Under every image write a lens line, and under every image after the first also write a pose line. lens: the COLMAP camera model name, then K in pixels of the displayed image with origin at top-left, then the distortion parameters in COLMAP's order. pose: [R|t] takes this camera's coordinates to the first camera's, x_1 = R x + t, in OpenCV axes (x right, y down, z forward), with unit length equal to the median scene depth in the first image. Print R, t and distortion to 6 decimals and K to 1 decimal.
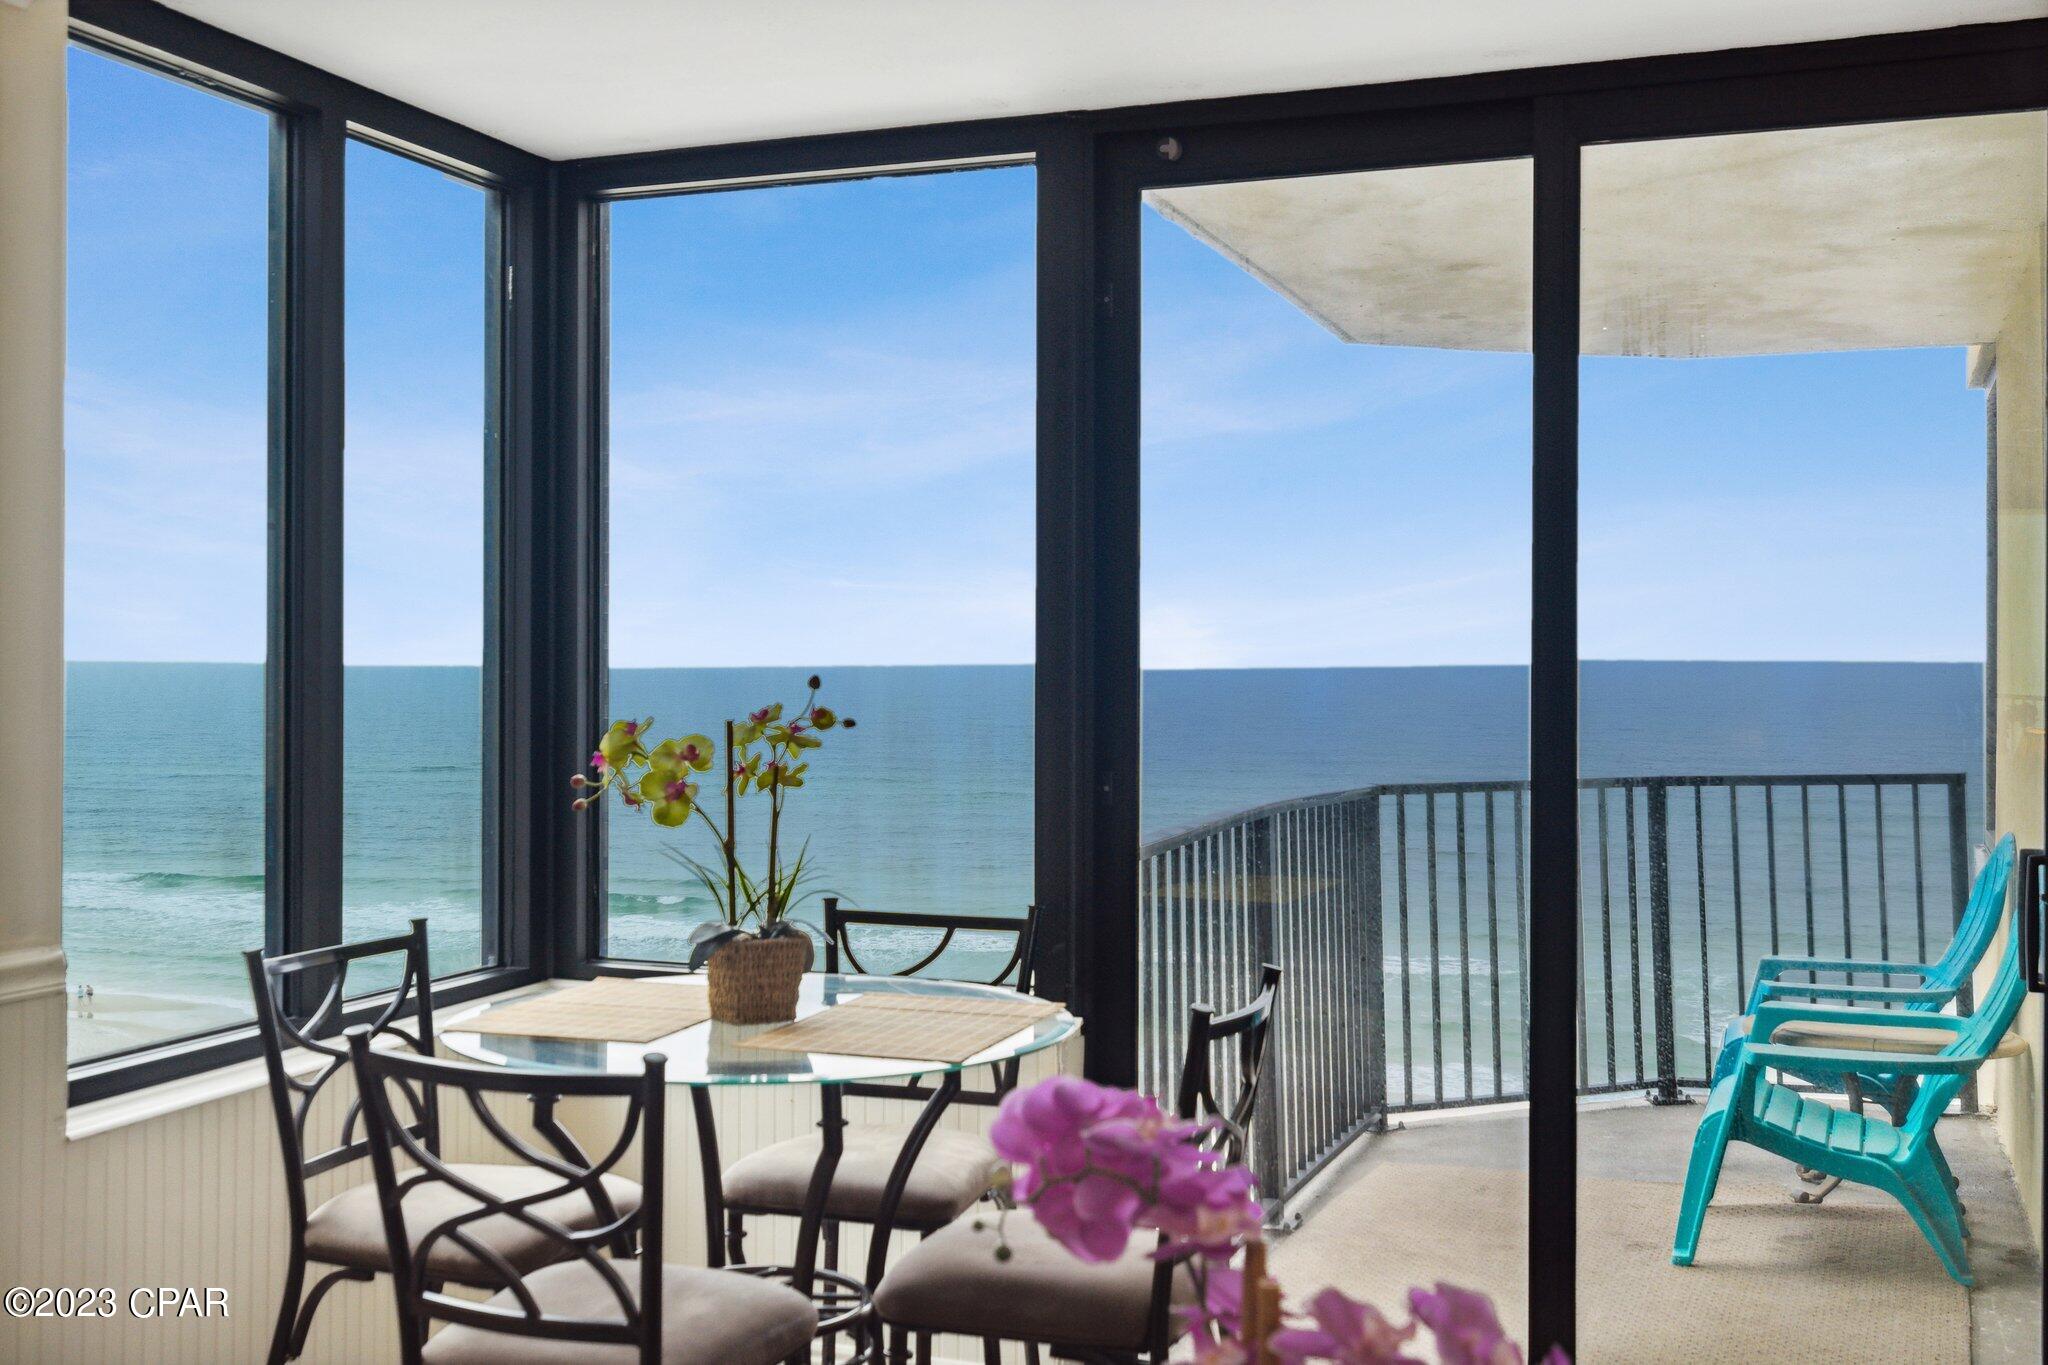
lens RADIAL K [[2104.5, 0, 1024.0], [0, 2104.5, 682.5], [0, 0, 1]] dist [0.031626, 0.008433]
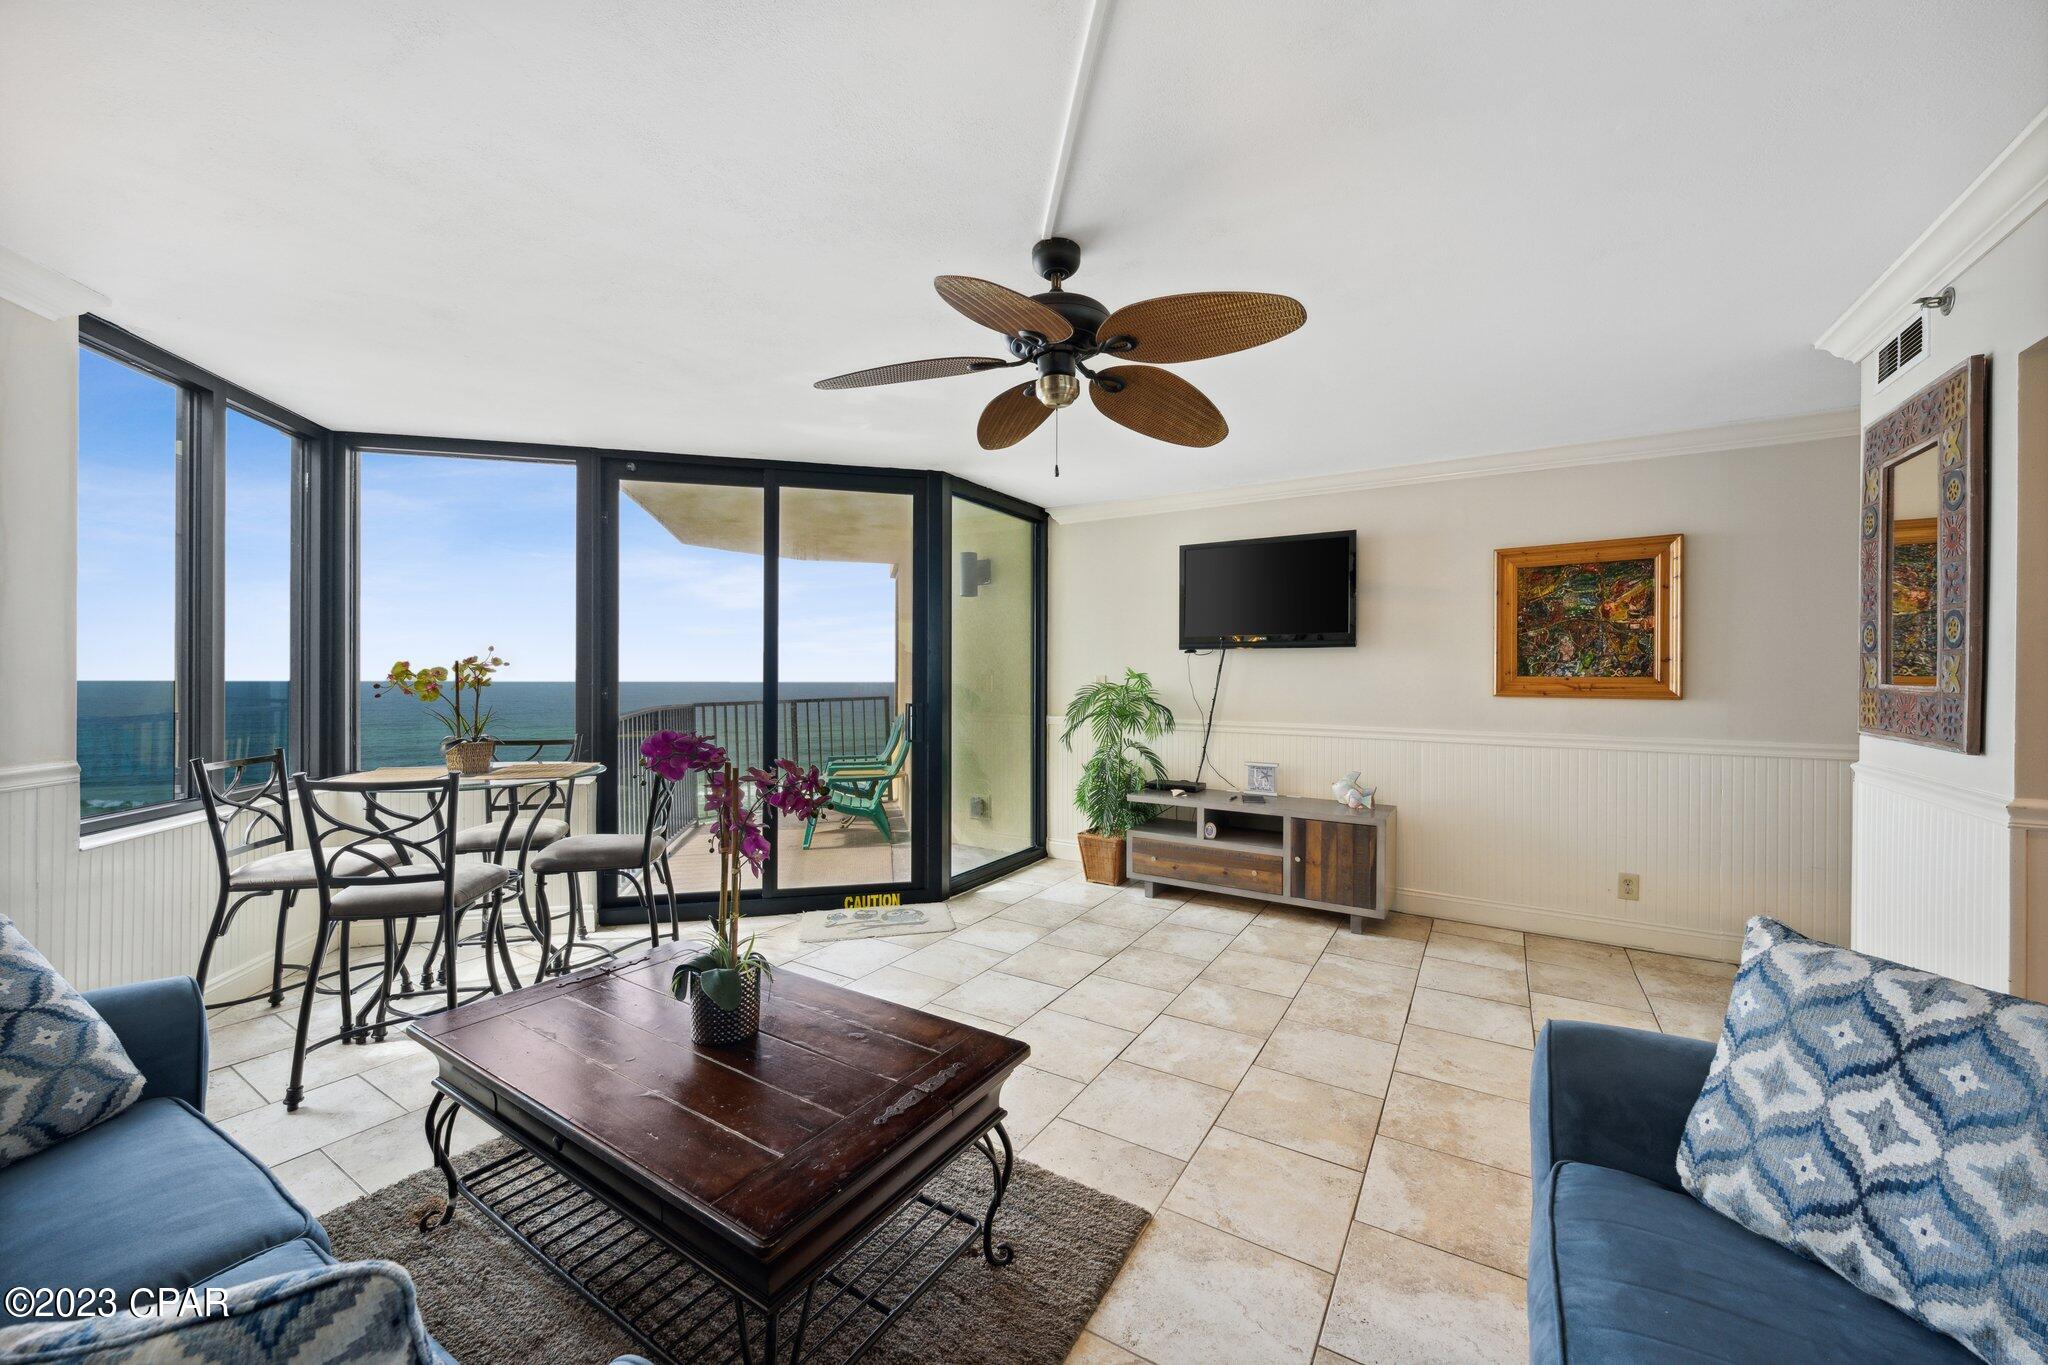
lens RADIAL K [[786.1, 0, 1024.0], [0, 786.1, 682.5], [0, 0, 1]] dist [-0.000710, 0.000151]
pose [[0.829819, -0.001775, 0.558029, -0.081511], [0.003787, 0.999990, -0.002451, 0.041097], [-0.558019, 0.004147, 0.829818, -0.166275]]
